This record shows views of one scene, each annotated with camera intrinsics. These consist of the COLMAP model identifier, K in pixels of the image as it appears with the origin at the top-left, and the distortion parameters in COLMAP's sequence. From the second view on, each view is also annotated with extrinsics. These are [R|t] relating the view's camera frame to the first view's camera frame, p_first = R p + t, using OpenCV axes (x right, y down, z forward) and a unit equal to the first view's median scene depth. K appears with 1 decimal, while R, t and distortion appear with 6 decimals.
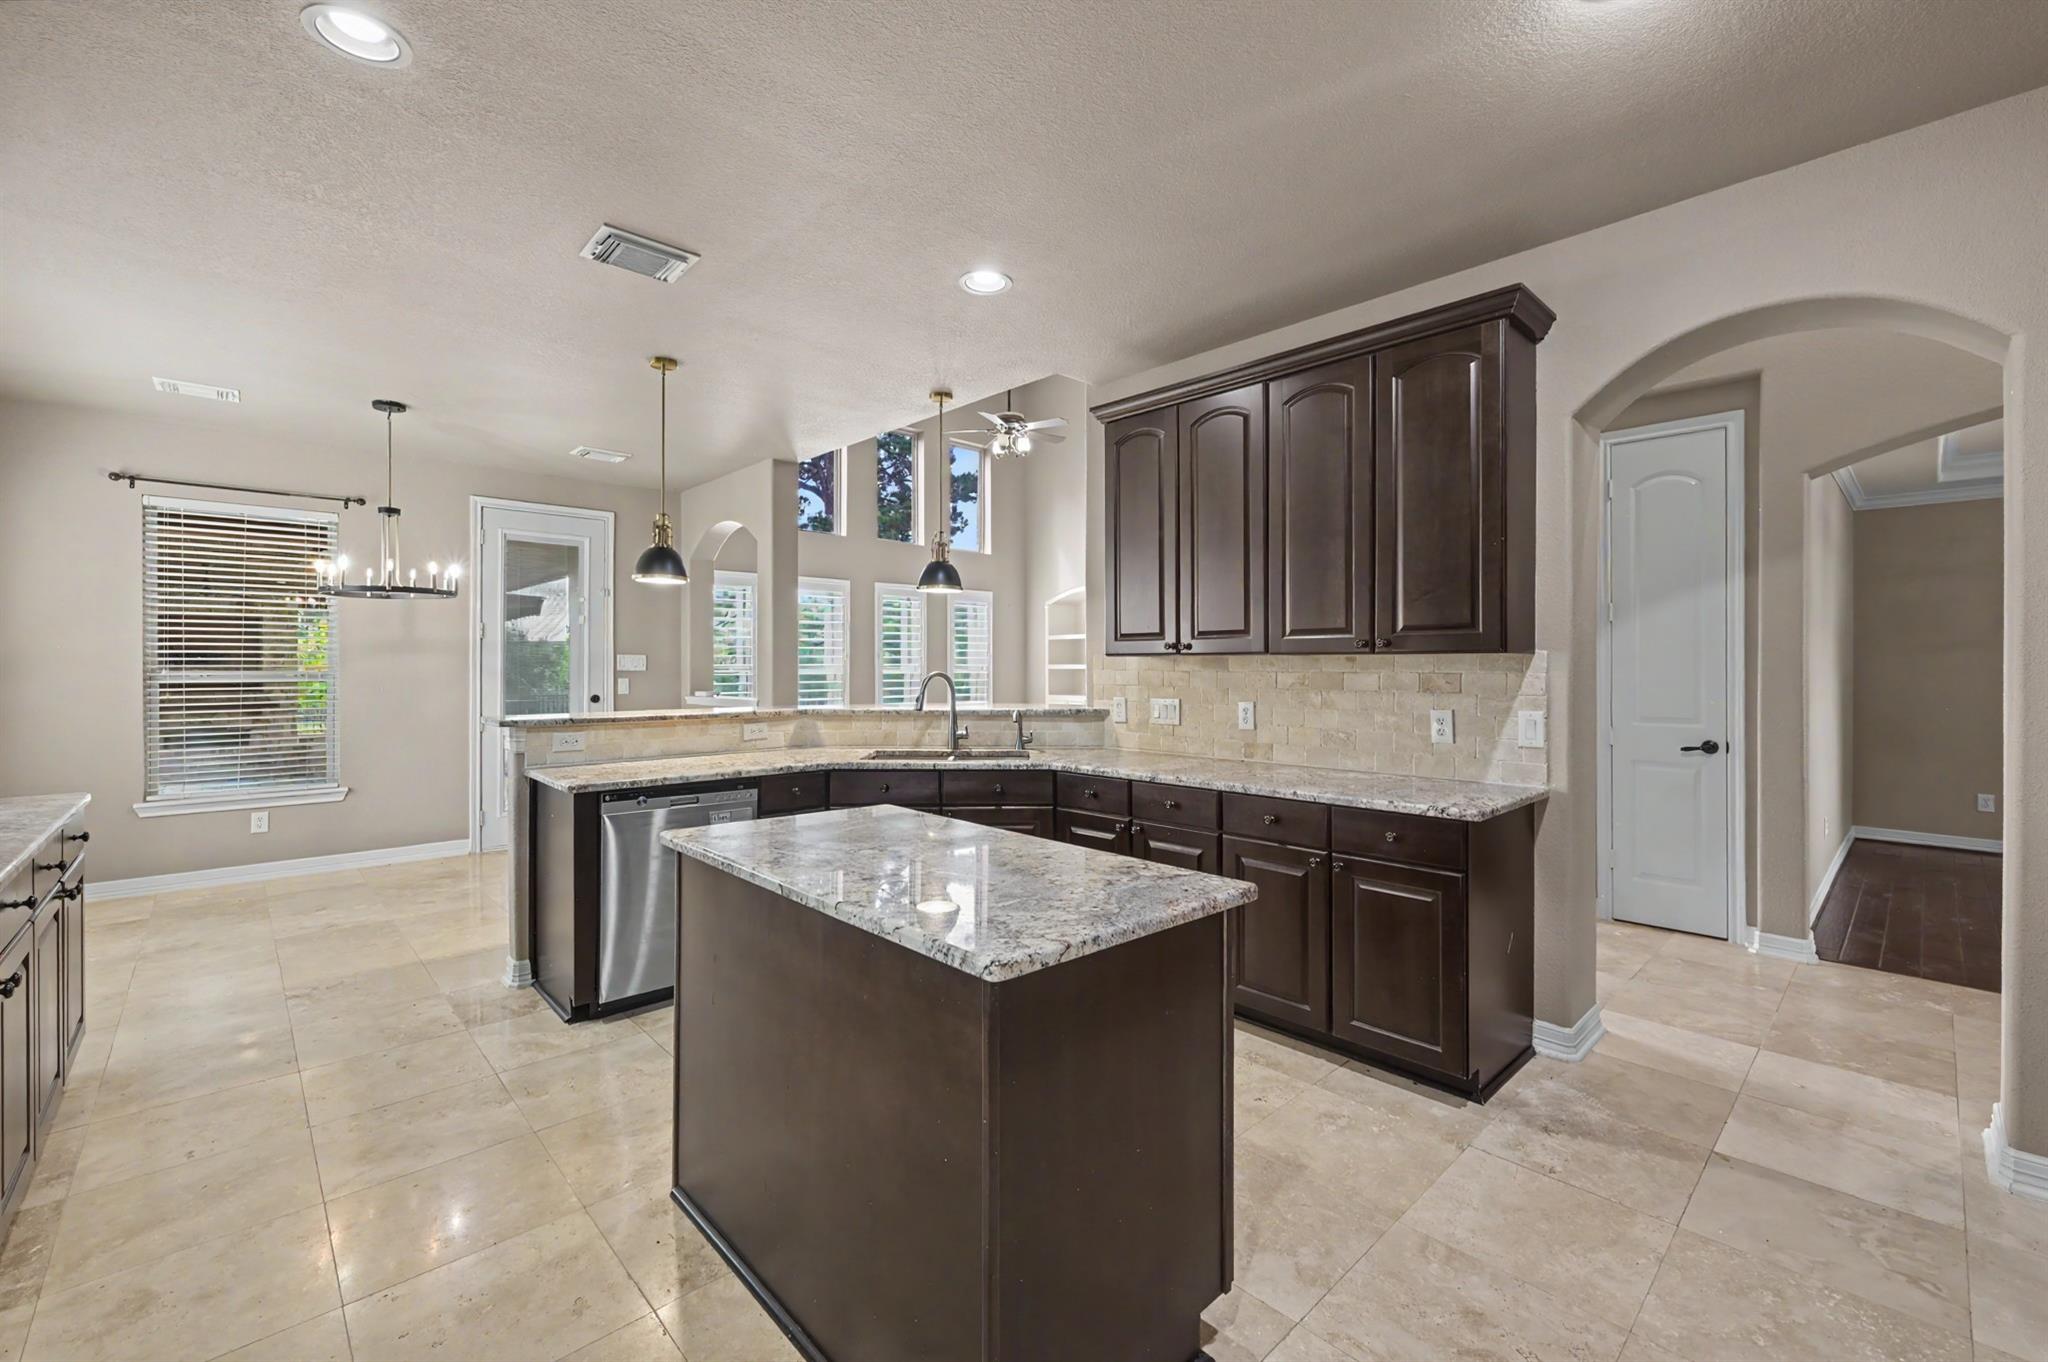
lens RADIAL K [[847.4, 0, 1046.8], [0, 847.4, 687.5], [0, 0, 1]] dist [-0.000871, 0.000106]
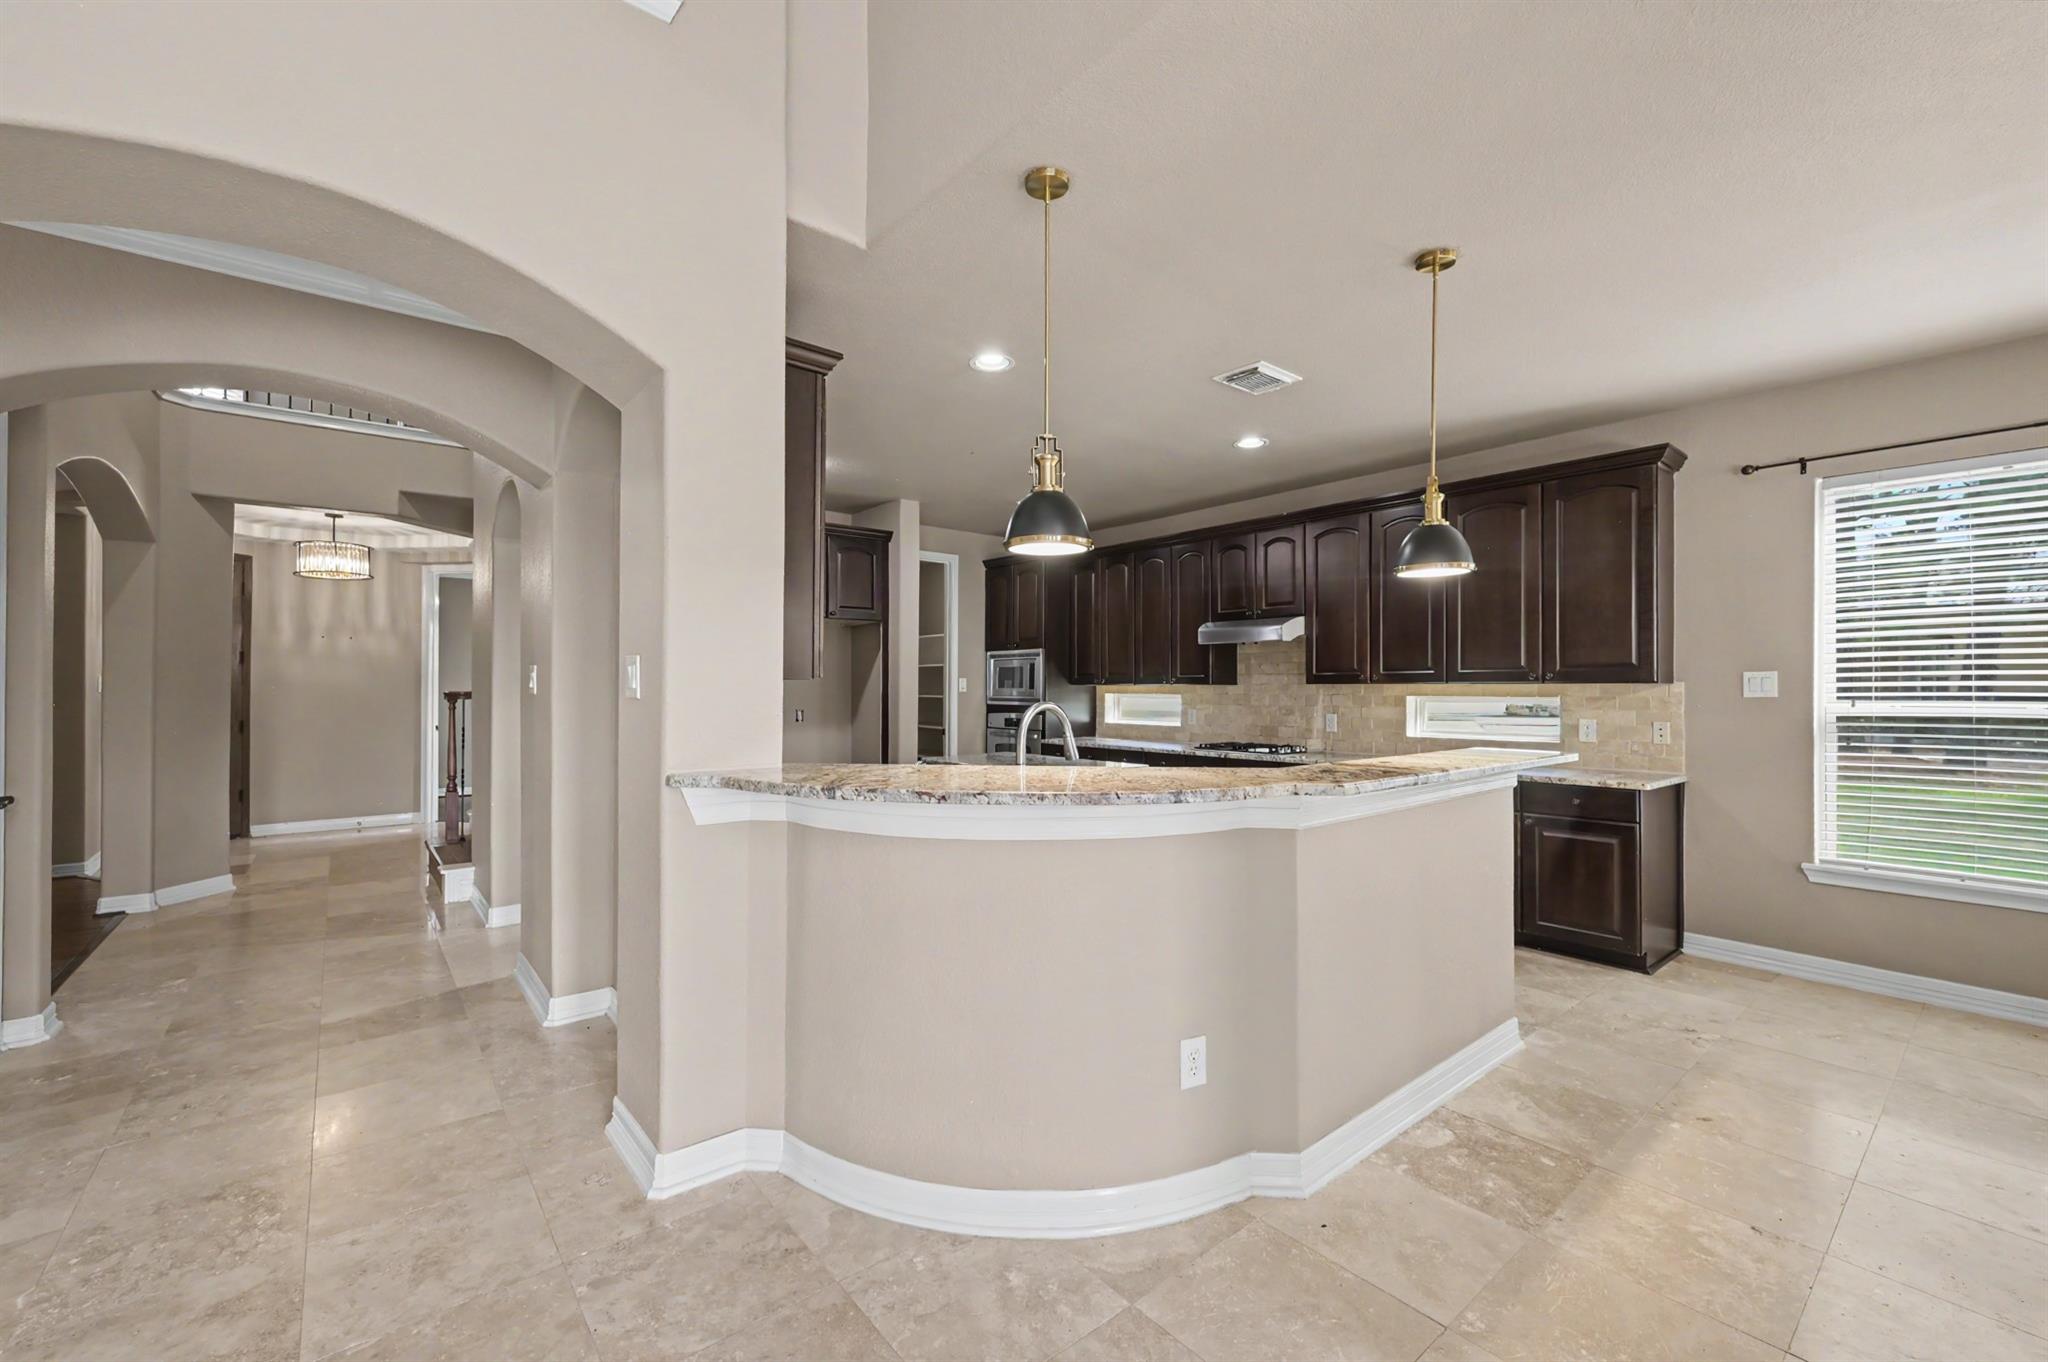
lens RADIAL K [[843.5, 0, 1023.8], [0, 843.5, 673.1], [0, 0, 1]] dist [-0.001113, 0.000224]
pose [[-0.995759, -0.002586, 0.091959, -0.205704], [-0.001498, 0.999928, 0.011900, -0.059032], [-0.091983, 0.011712, -0.995692, 2.017413]]
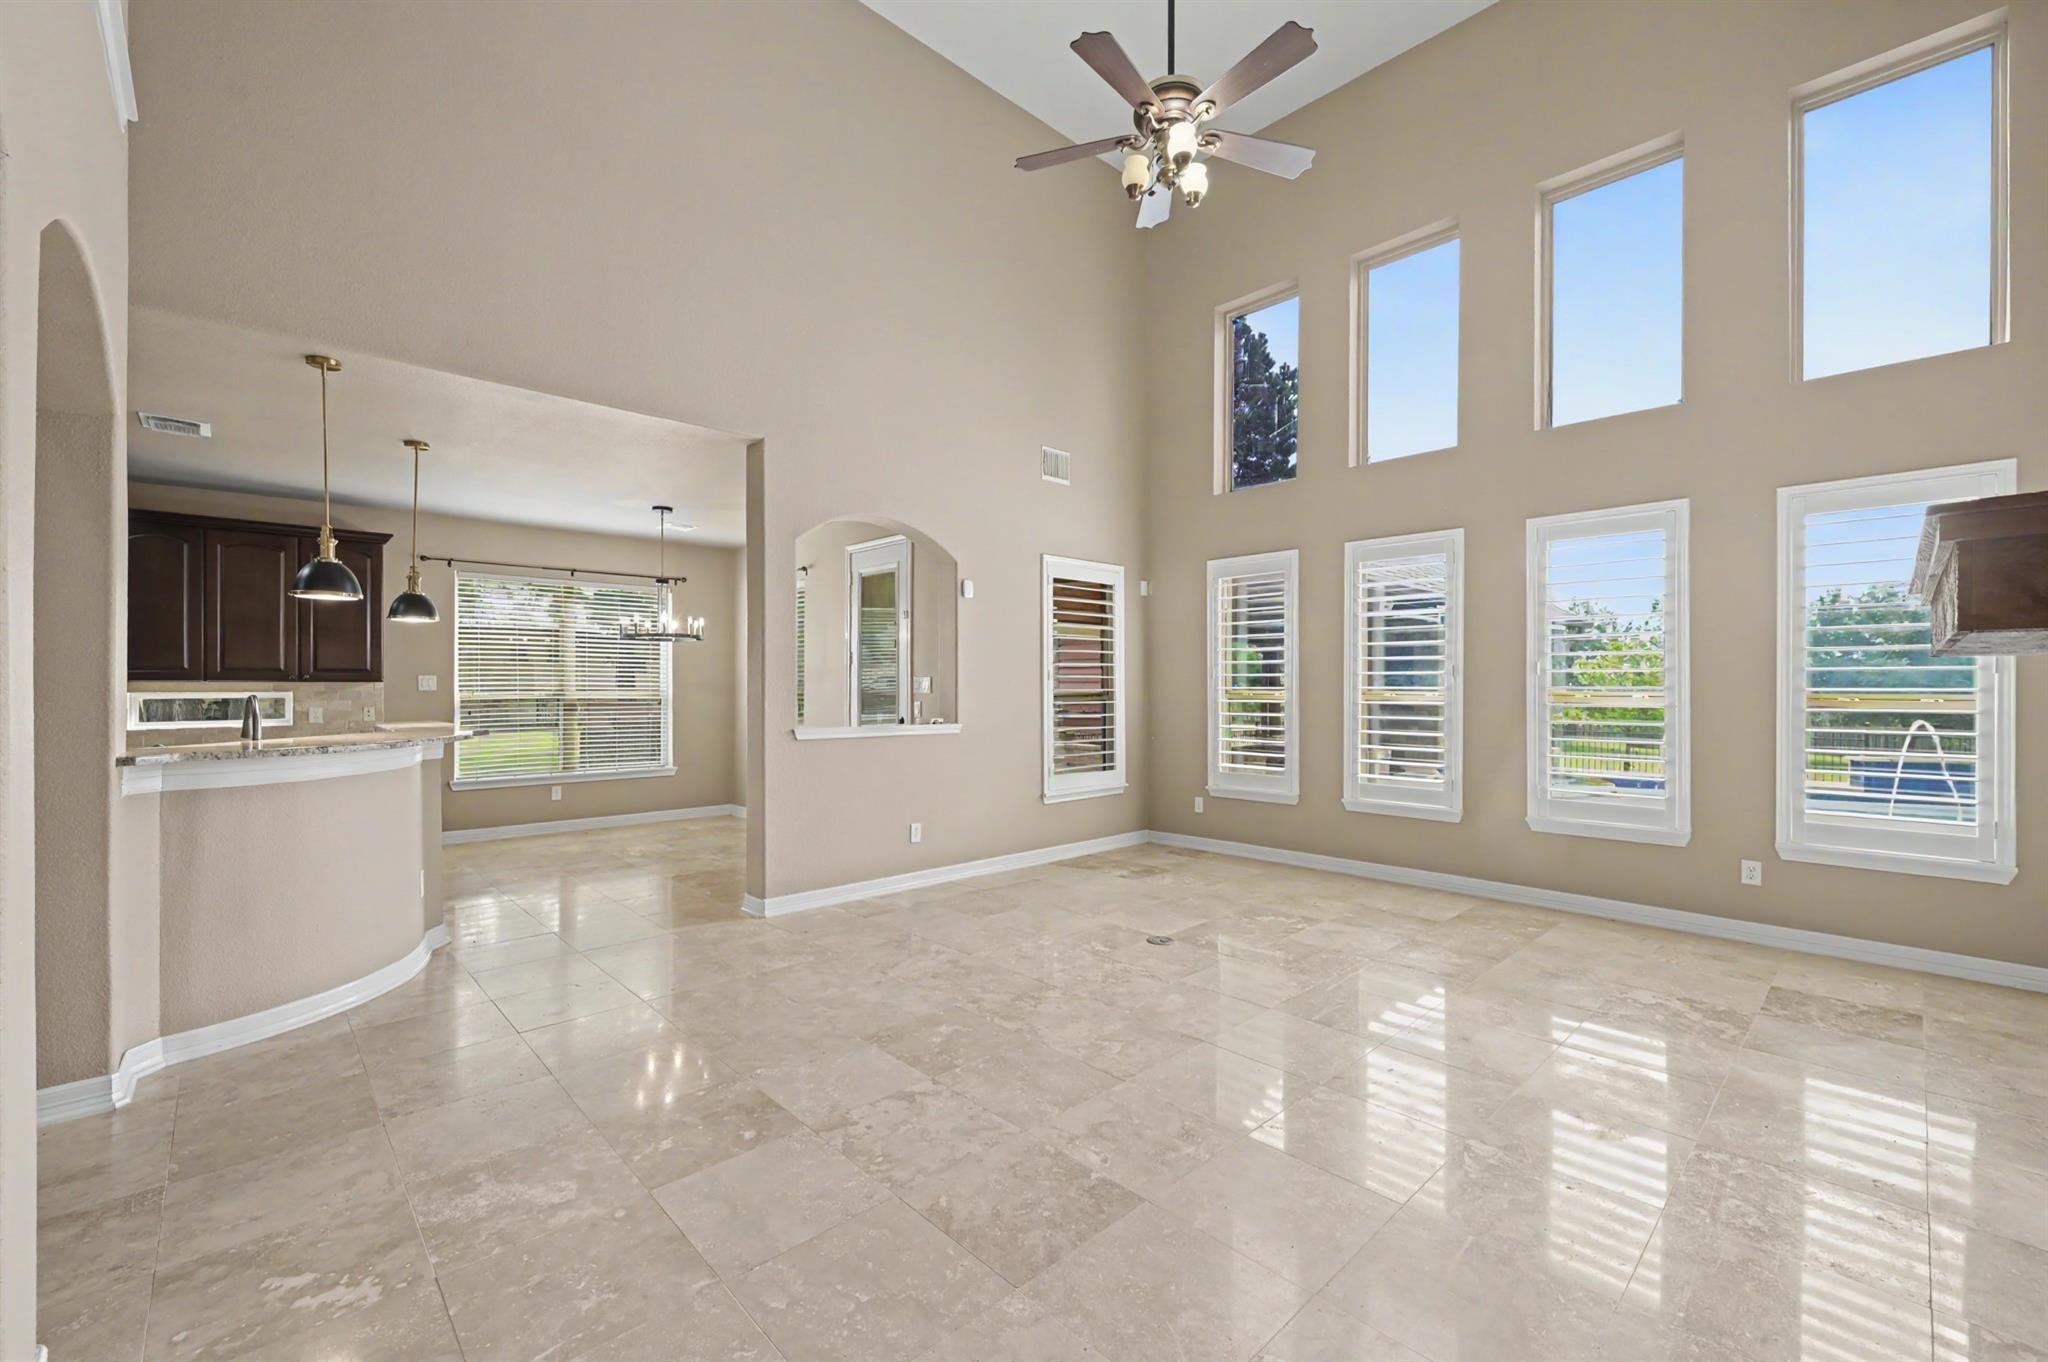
lens RADIAL K [[847.4, 0, 1046.8], [0, 847.4, 687.5], [0, 0, 1]] dist [-0.000871, 0.000106]
pose [[-0.008936, 0.001059, -0.999960, 0.923564], [-0.026906, 0.999637, 0.001299, -0.062829], [0.999598, 0.026916, -0.008904, 2.267184]]
